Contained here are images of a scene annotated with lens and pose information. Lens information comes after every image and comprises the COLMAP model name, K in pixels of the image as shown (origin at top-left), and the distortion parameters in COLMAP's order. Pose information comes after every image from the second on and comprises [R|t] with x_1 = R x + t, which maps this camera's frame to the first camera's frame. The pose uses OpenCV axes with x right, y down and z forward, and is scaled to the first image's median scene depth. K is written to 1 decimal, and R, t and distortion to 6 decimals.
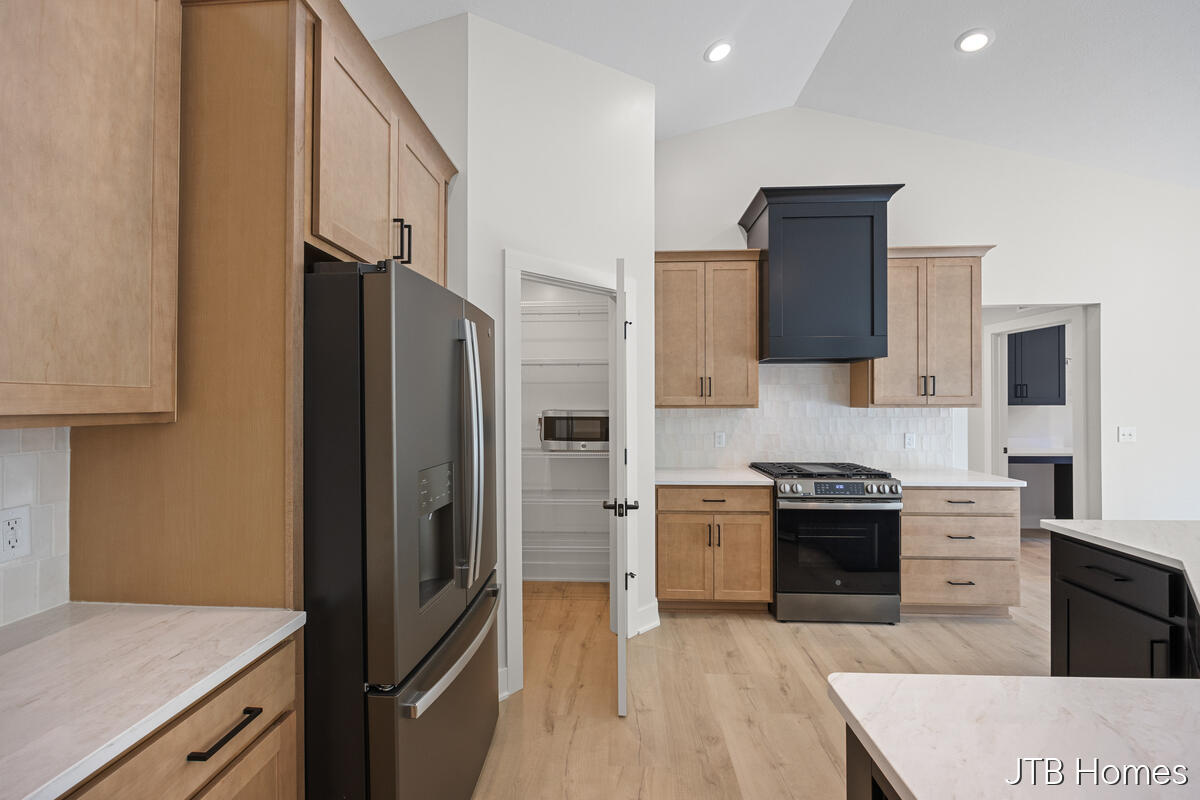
lens RADIAL K [[480.4, 0, 588.5], [0, 480.4, 404.6], [0, 0, 1]] dist [-0.003634, -0.000239]
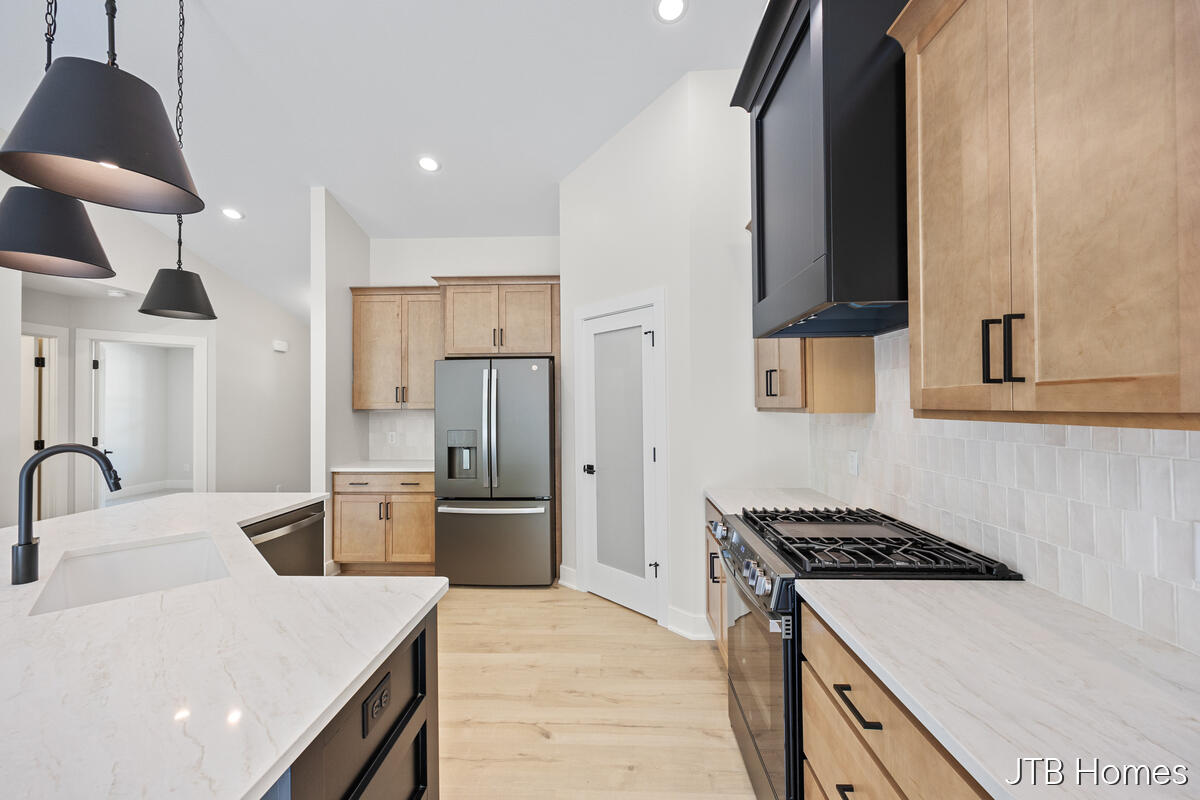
lens RADIAL K [[480.4, 0, 591.0], [0, 480.4, 402.8], [0, 0, 1]] dist [-0.003634, -0.000239]
pose [[0.007123, -0.000674, -0.999974, 1.001042], [0.008159, 0.999967, -0.000616, -0.007603], [0.999941, -0.008155, 0.007128, 0.732469]]
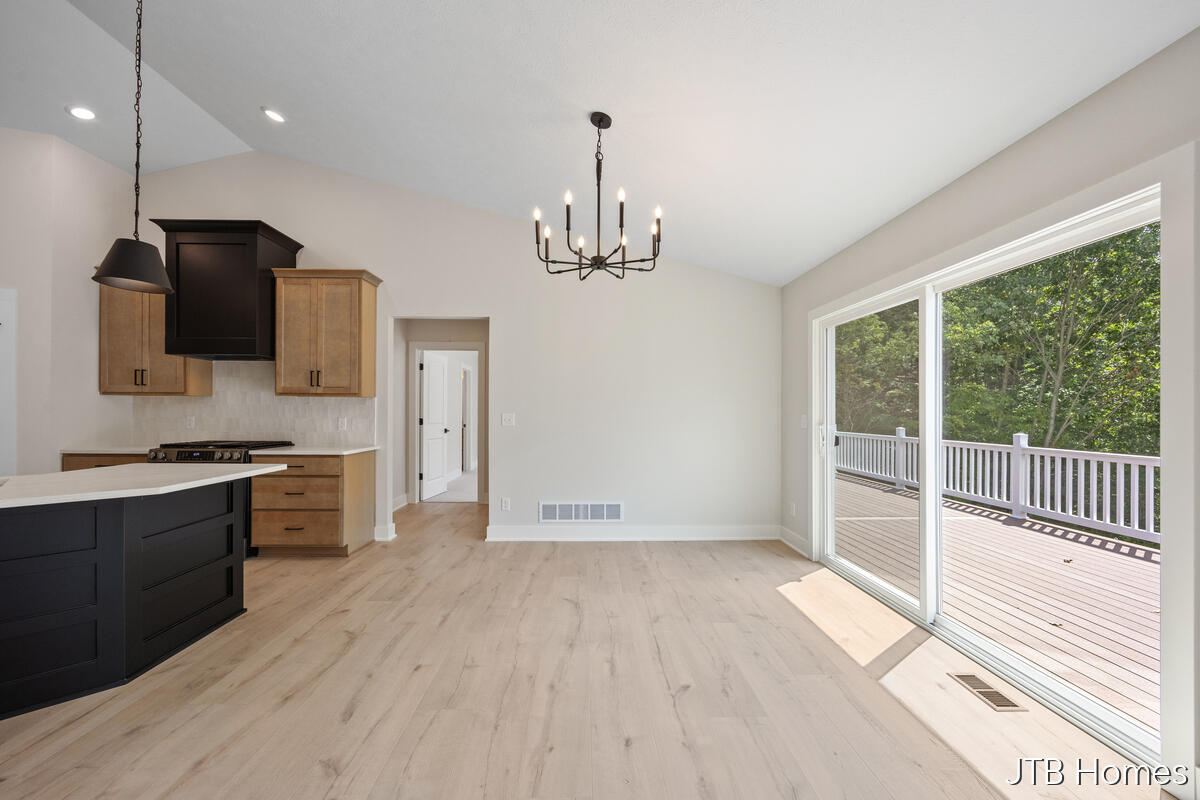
lens RADIAL K [[480.4, 0, 593.3], [0, 480.4, 410.1], [0, 0, 1]] dist [-0.003634, -0.000239]
pose [[0.996342, 0.009501, 0.084924, 1.328605], [-0.009153, 0.999948, -0.004487, 0.043299], [-0.084962, 0.003693, 0.996377, -0.333152]]
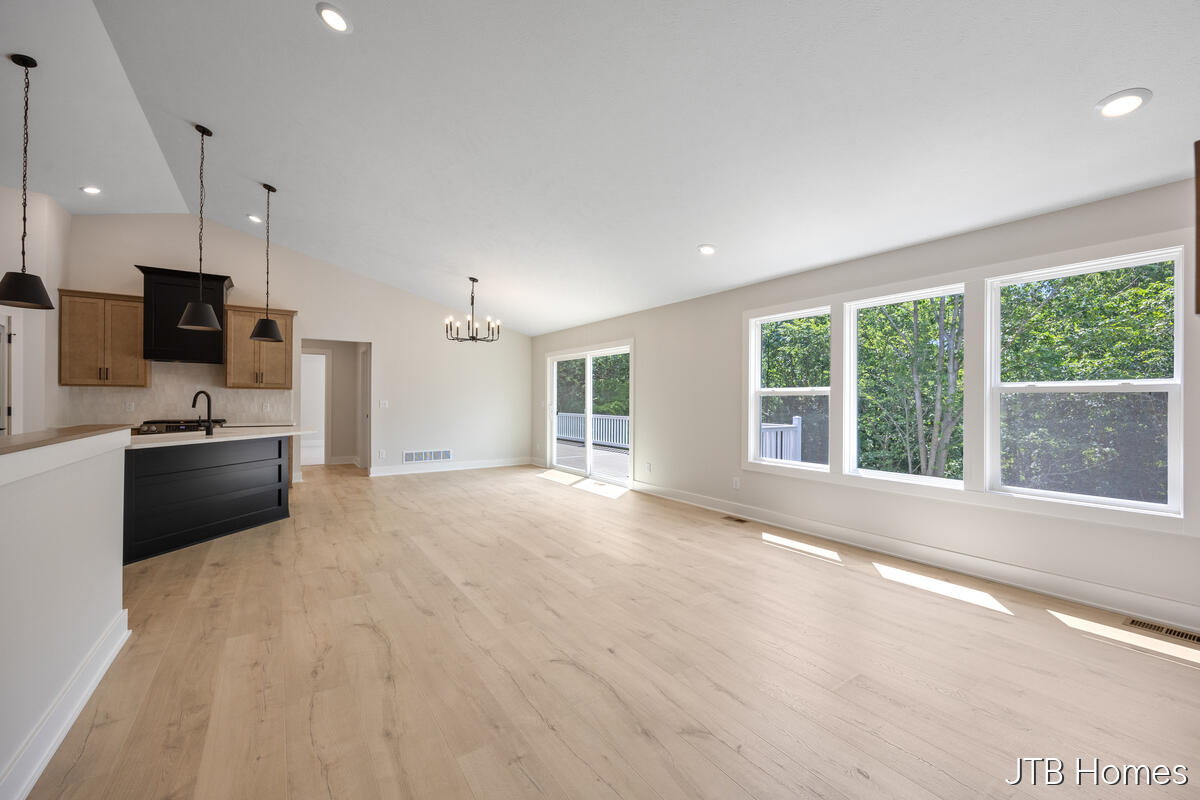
lens RADIAL K [[480.4, 0, 602.1], [0, 480.4, 399.5], [0, 0, 1]] dist [-0.003634, -0.000239]
pose [[0.790211, 0.009959, 0.612754, 0.610919], [-0.010567, 0.999941, -0.002624, 0.040501], [-0.612744, -0.004402, 0.790269, -1.430232]]
